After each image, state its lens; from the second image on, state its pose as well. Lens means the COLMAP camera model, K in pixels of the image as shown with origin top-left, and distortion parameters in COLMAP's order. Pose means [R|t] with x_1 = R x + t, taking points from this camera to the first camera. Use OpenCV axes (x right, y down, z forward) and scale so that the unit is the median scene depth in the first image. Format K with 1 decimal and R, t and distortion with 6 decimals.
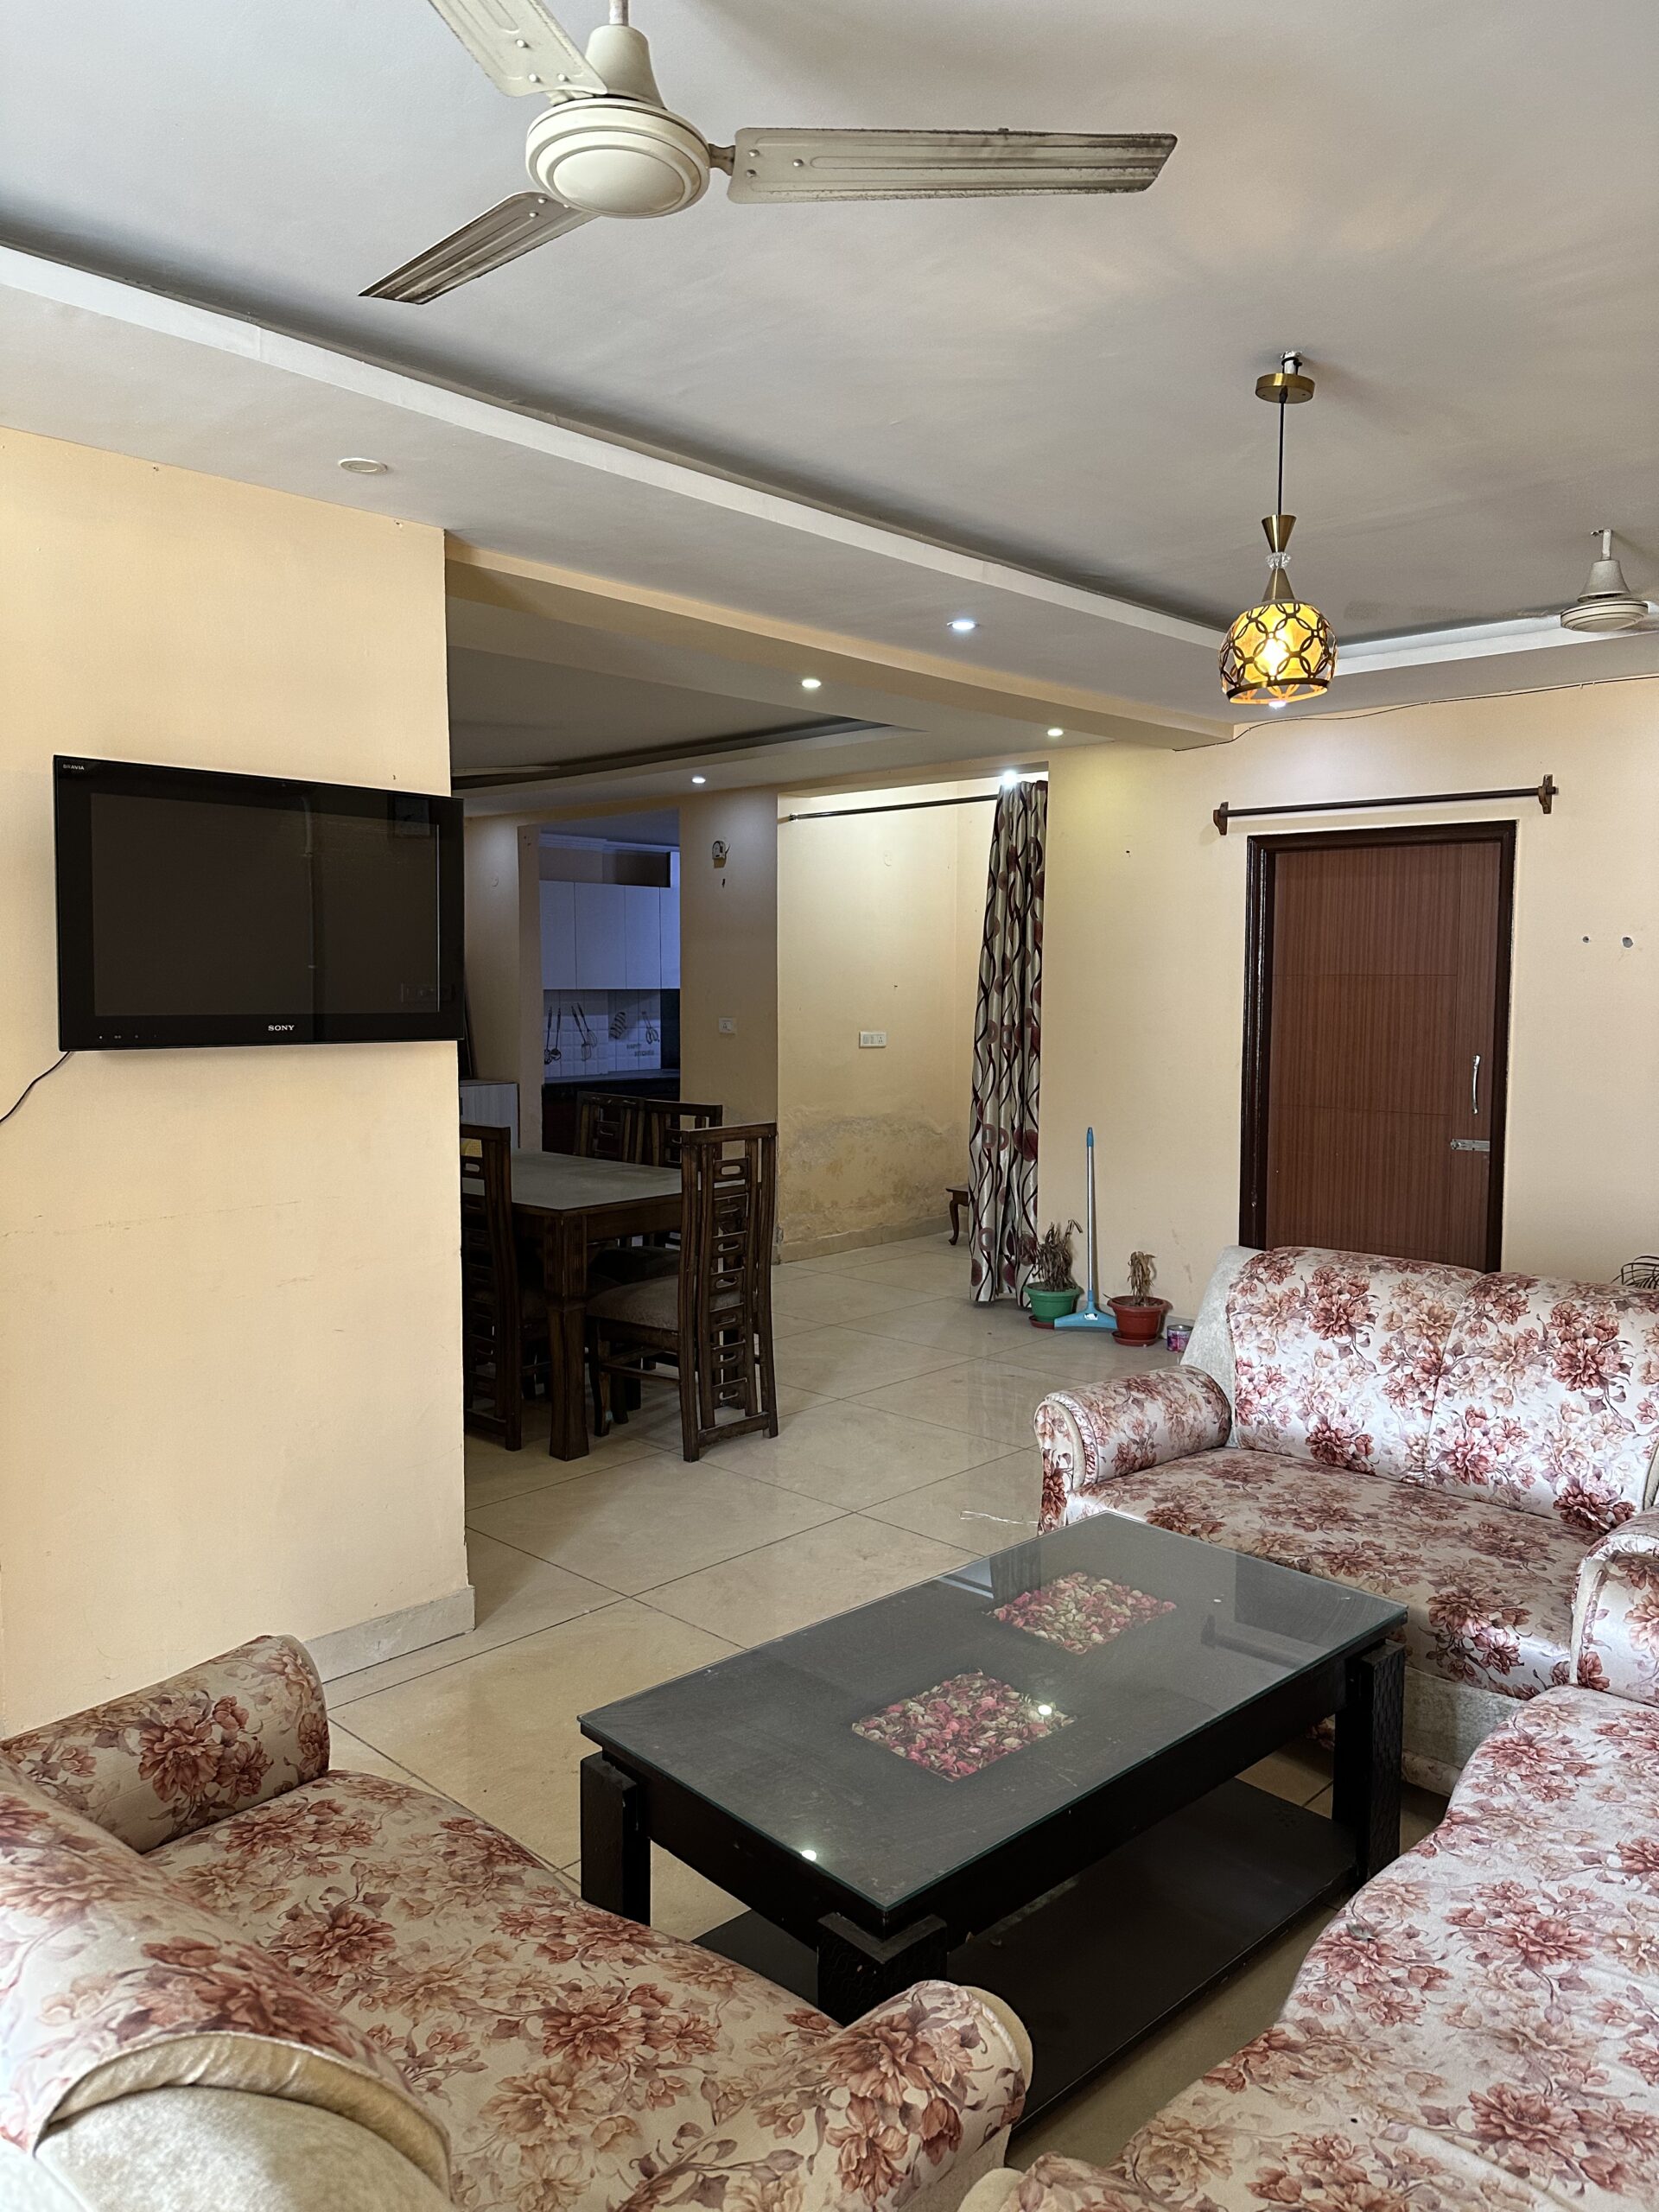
lens RADIAL K [[1548.4, 0, 829.5], [0, 1548.4, 1106.0], [0, 0, 1]] dist [0.001534, 0.000791]
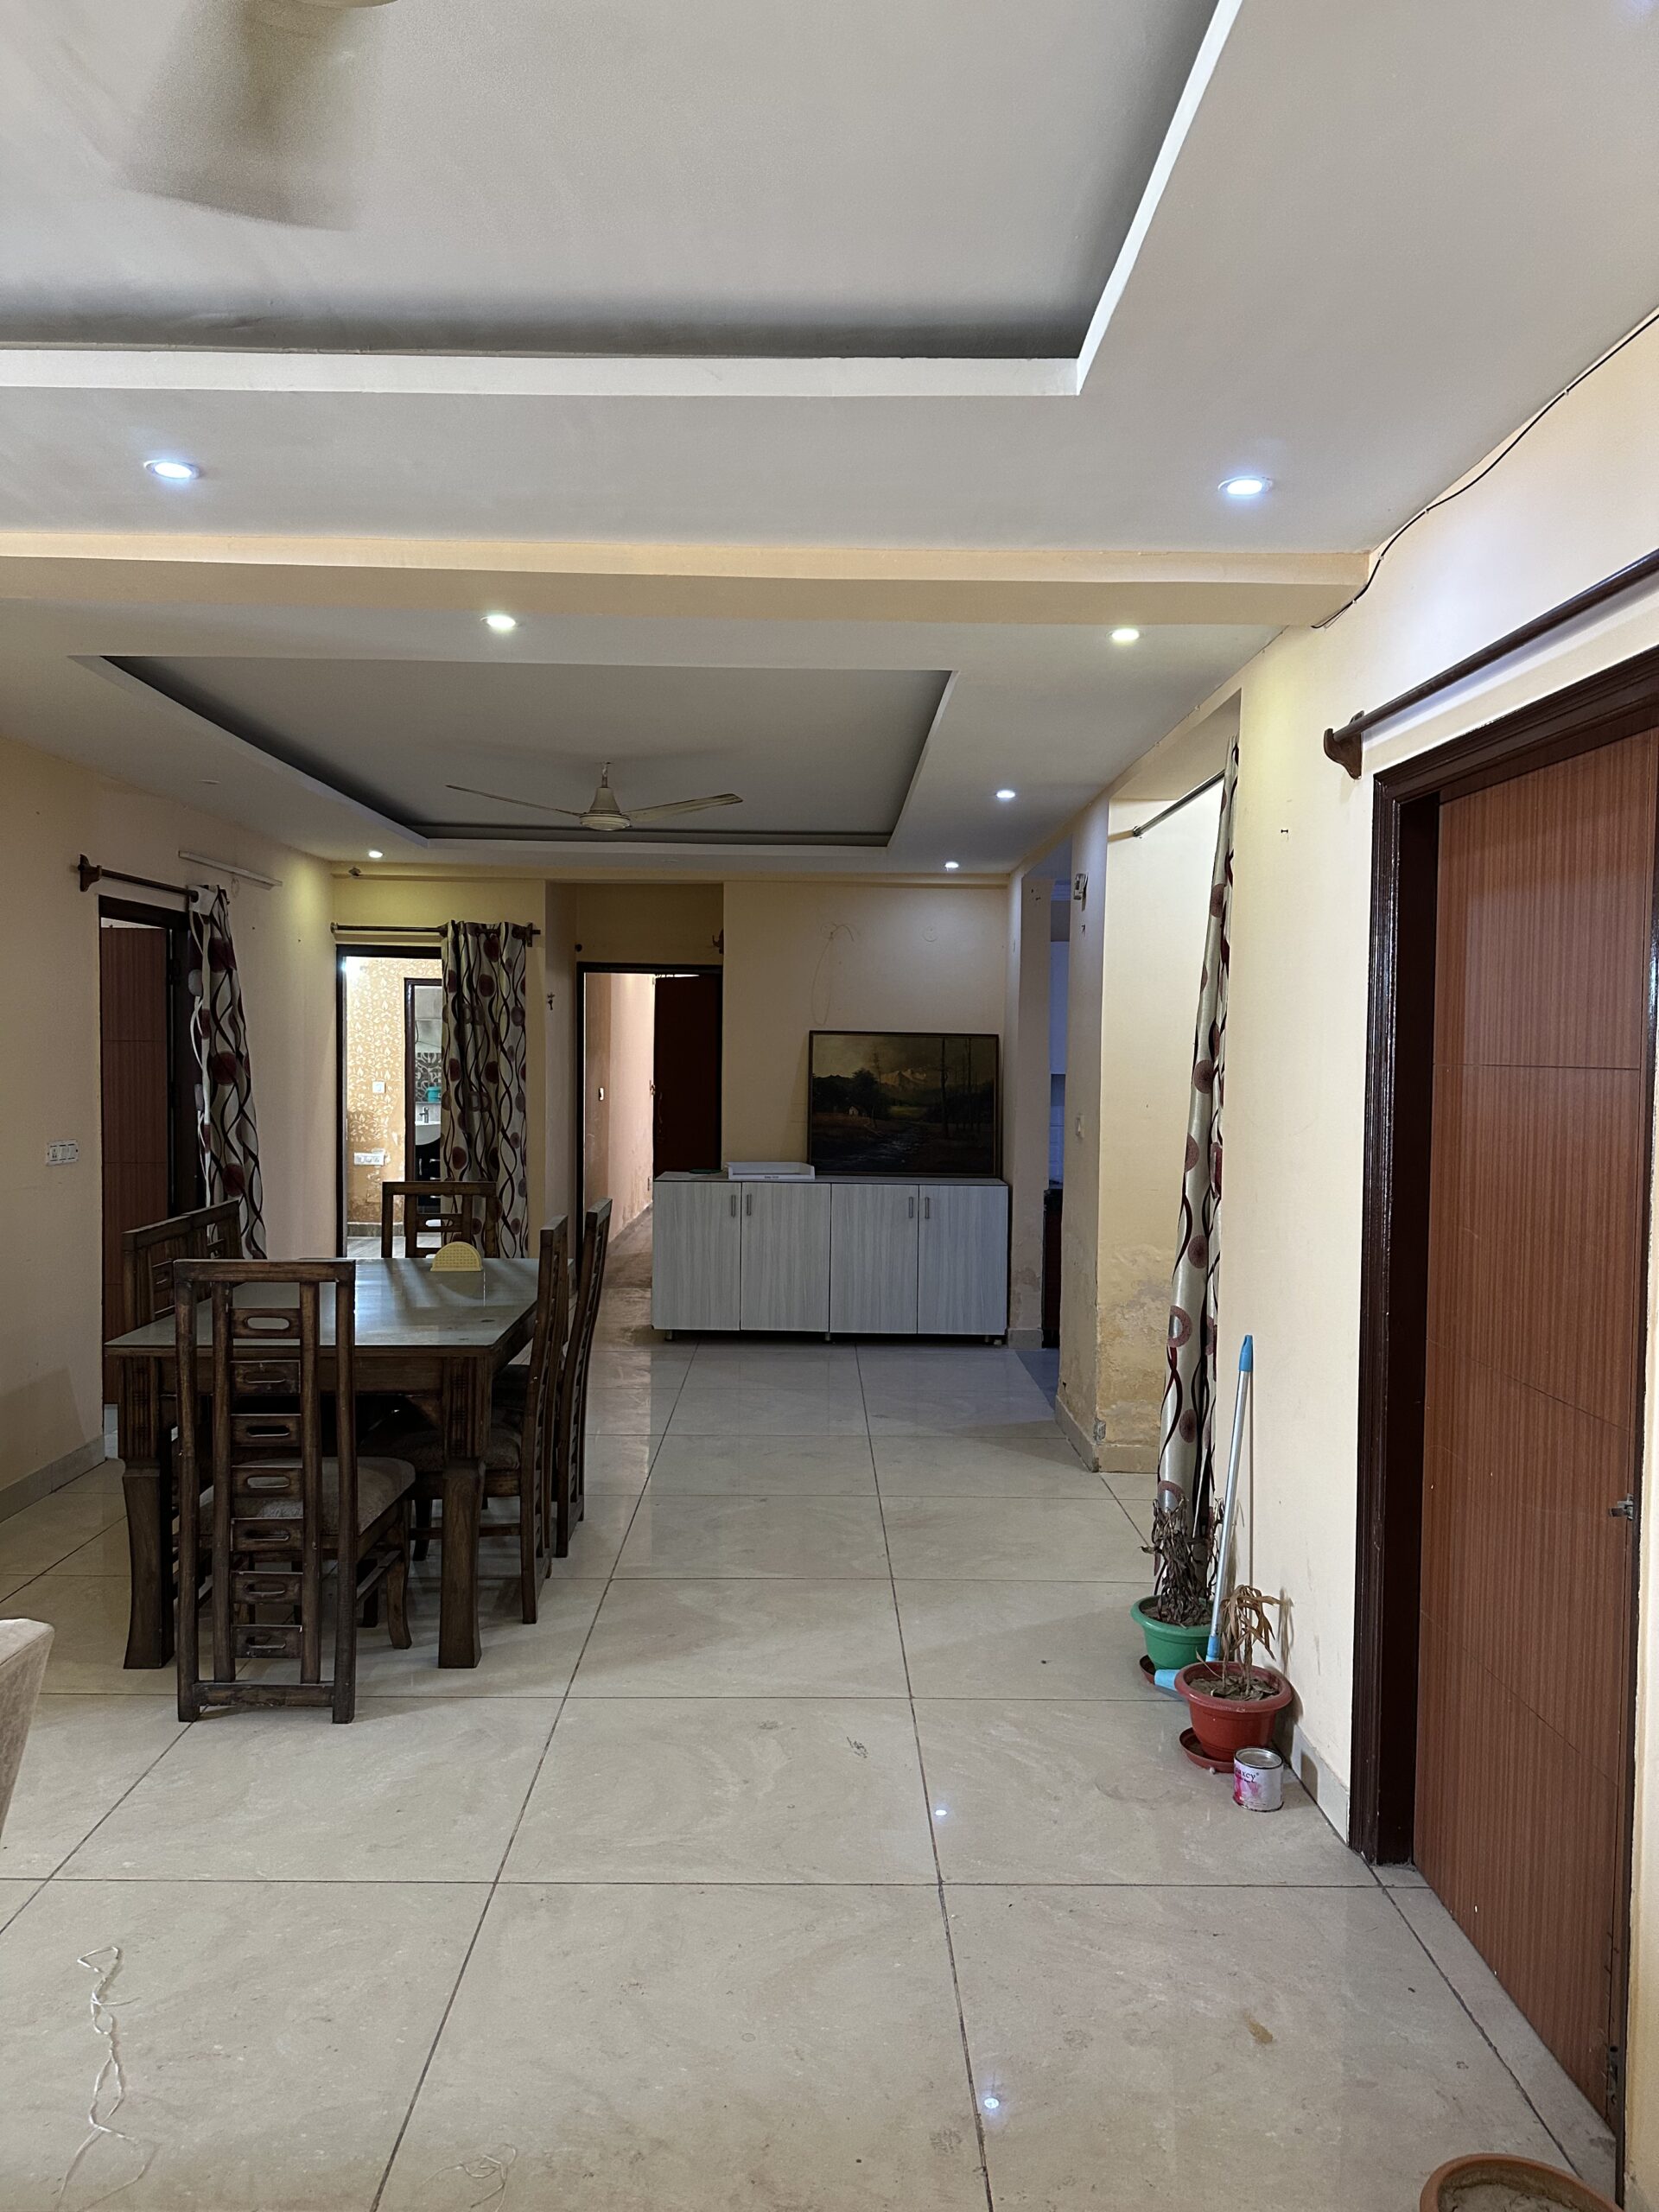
lens RADIAL K [[1588.3, 0, 829.5], [0, 1588.3, 1106.0], [0, 0, 1]] dist [0.000495, 0.000093]
pose [[0.696823, 0.035570, -0.716361, 0.563215], [-0.072195, 0.997175, -0.020712, -0.054464], [0.713601, 0.066150, 0.697422, 0.602611]]
